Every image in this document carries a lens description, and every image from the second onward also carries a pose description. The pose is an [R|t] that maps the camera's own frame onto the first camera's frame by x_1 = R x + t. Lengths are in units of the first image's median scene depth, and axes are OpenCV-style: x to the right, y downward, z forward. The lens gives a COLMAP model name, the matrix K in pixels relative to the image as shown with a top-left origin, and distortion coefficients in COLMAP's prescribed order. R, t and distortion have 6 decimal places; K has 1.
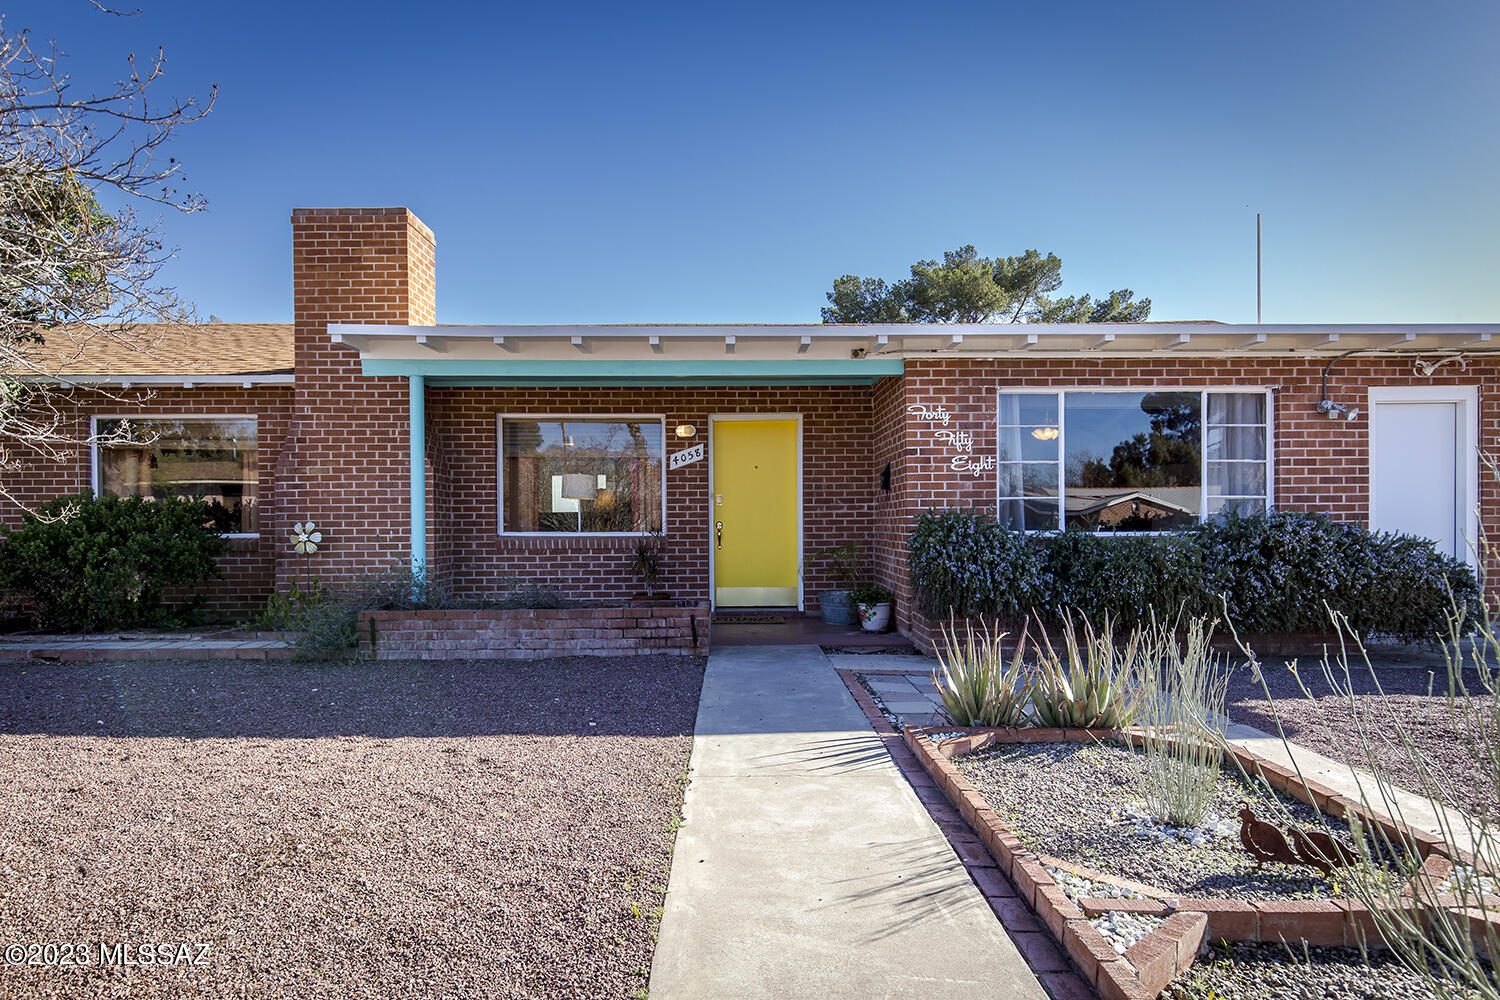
lens RADIAL K [[889.5, 0, 748.5], [0, 889.5, 507.9], [0, 0, 1]] dist [0.005868, 0.001089]
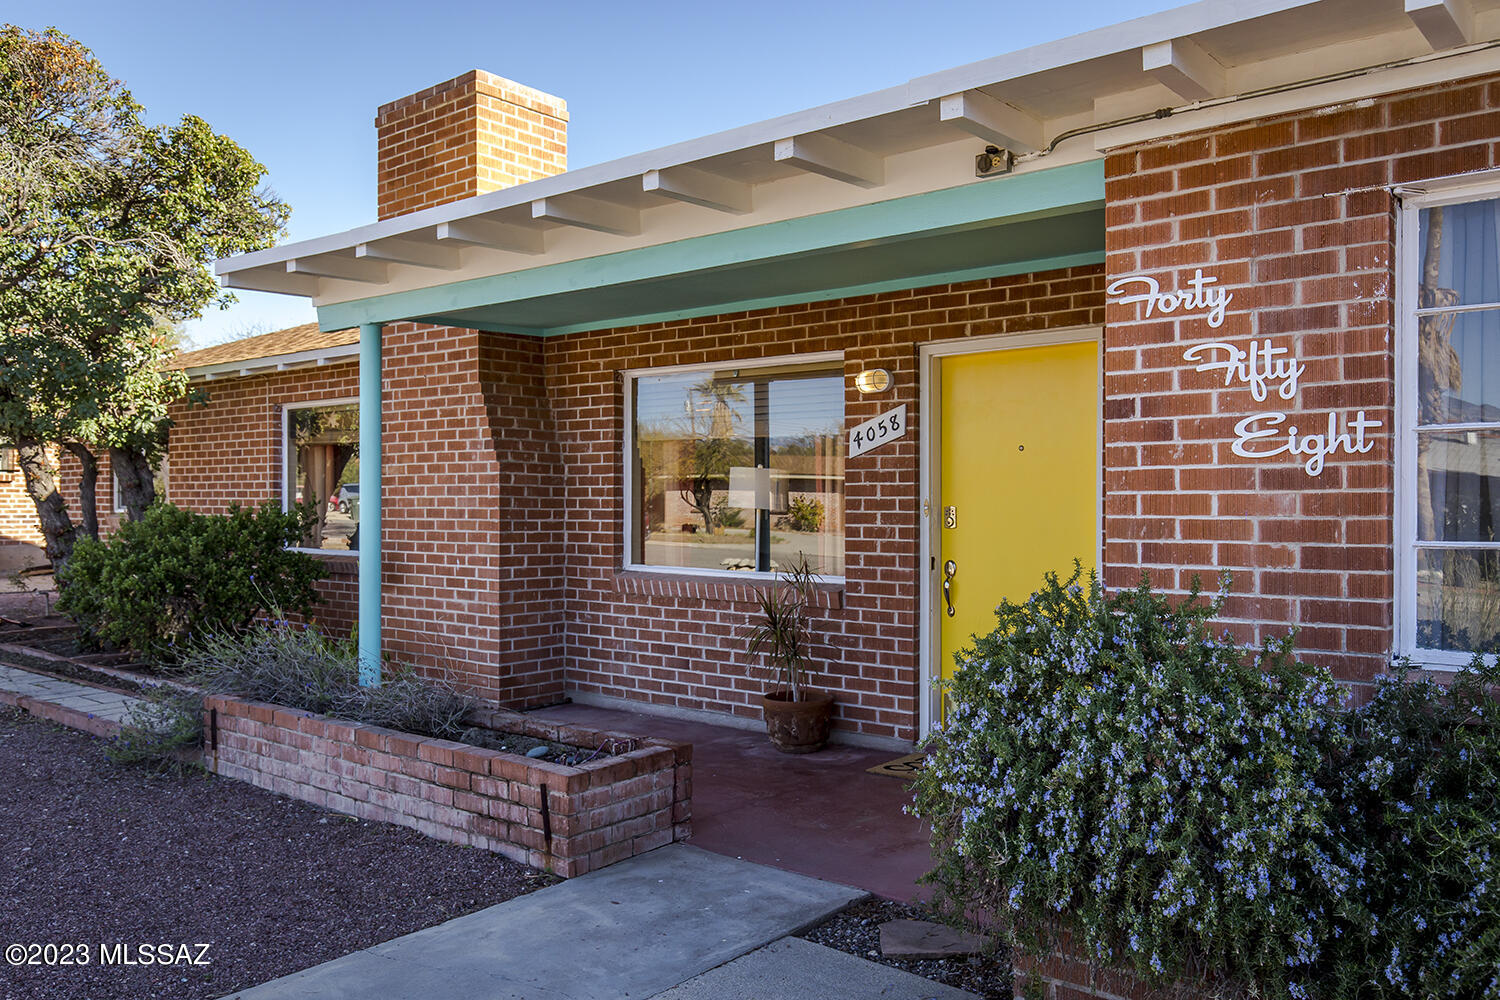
lens RADIAL K [[1161.7, 0, 742.0], [0, 1161.7, 492.3], [0, 0, 1]] dist [0.005562, 0.000661]
pose [[0.761088, 0.001057, -0.648648, 0.369264], [0.001870, 0.999991, 0.003824, -0.031104], [0.648646, -0.004123, 0.761079, 0.540444]]
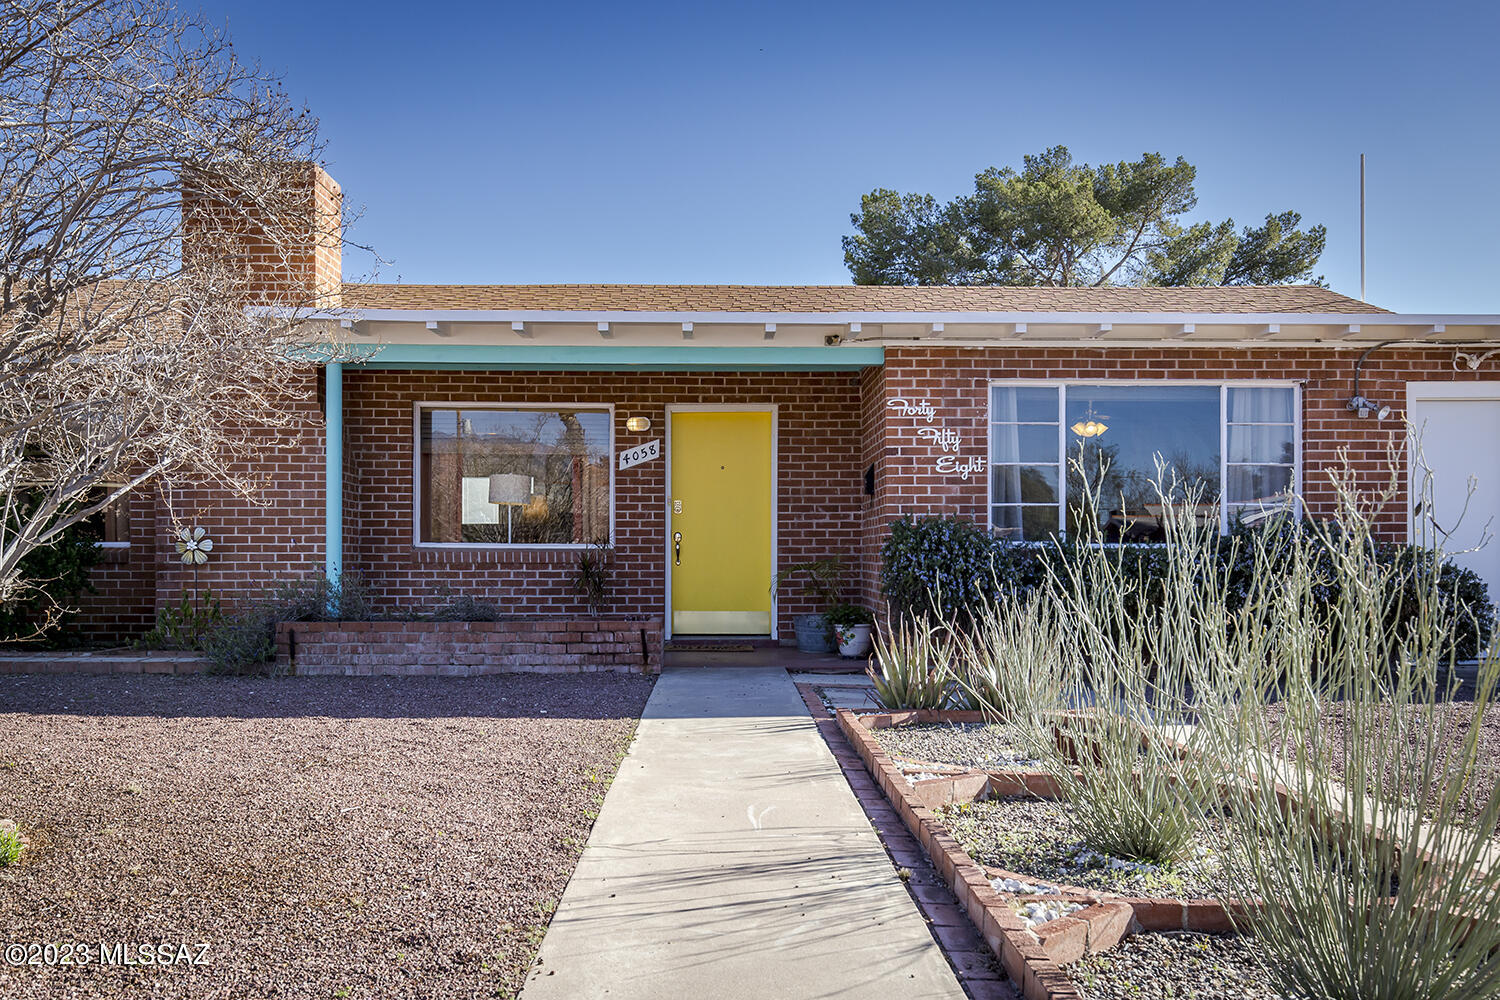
lens RADIAL K [[1385.4, 0, 748.6], [0, 1385.4, 505.5], [0, 0, 1]] dist [0.021029, 0.000000]
pose [[0.999959, 0.006991, 0.005751, 0.032558], [-0.006878, 0.999786, -0.019512, 0.018926], [-0.005886, 0.019471, 0.999793, -0.379897]]
